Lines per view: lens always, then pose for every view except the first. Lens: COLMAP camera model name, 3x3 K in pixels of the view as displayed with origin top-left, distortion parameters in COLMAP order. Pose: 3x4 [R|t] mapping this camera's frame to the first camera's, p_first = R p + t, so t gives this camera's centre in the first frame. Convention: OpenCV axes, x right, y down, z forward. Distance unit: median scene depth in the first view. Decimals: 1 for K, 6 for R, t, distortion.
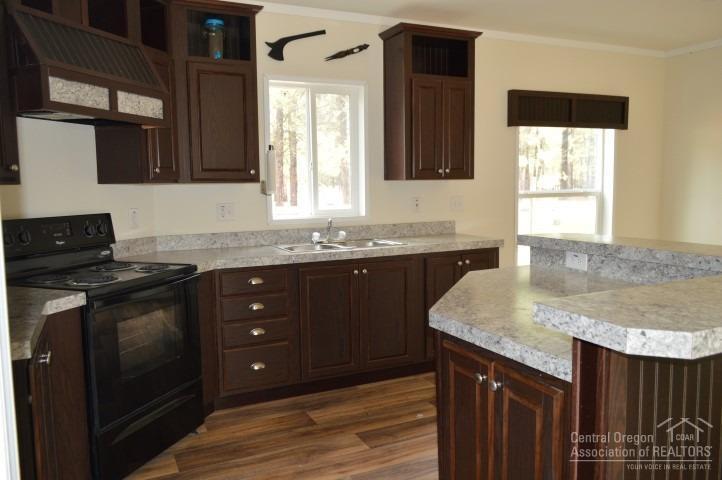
lens RADIAL K [[569.6, 0, 361.3], [0, 569.6, 237.3], [0, 0, 1]] dist [-0.005314, 0.001396]
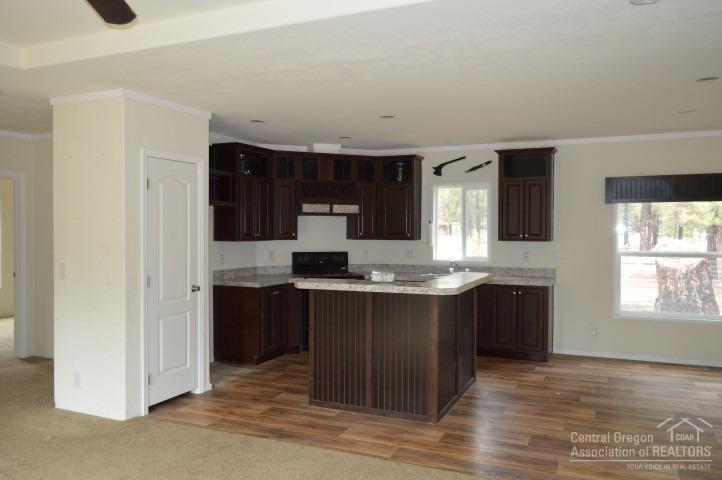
lens RADIAL K [[569.6, 0, 361.2], [0, 569.6, 238.6], [0, 0, 1]] dist [-0.005314, 0.001396]
pose [[0.651924, 0.026937, -0.757806, 1.100874], [-0.084560, 0.995718, -0.037351, -0.010562], [0.753555, 0.088430, 0.651411, -0.398520]]
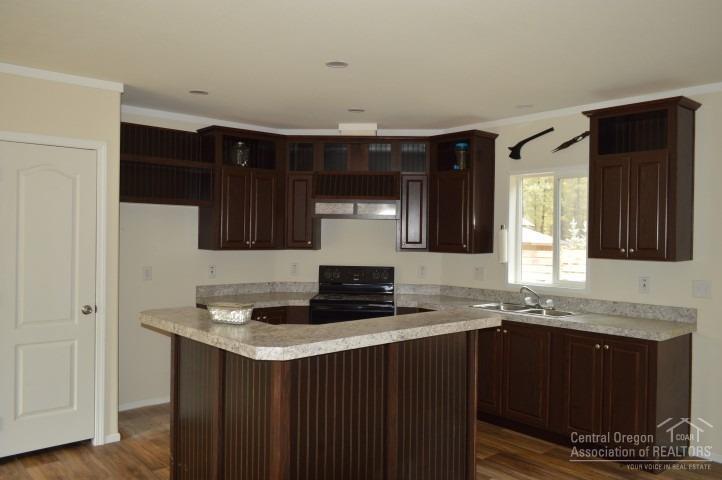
lens RADIAL K [[569.6, 0, 359.9], [0, 569.6, 239.5], [0, 0, 1]] dist [-0.005314, 0.001396]
pose [[0.272130, 0.023298, -0.961978, 0.973470], [-0.110490, 0.993851, -0.007187, -0.081928], [0.955896, 0.108245, 0.273031, 0.325476]]
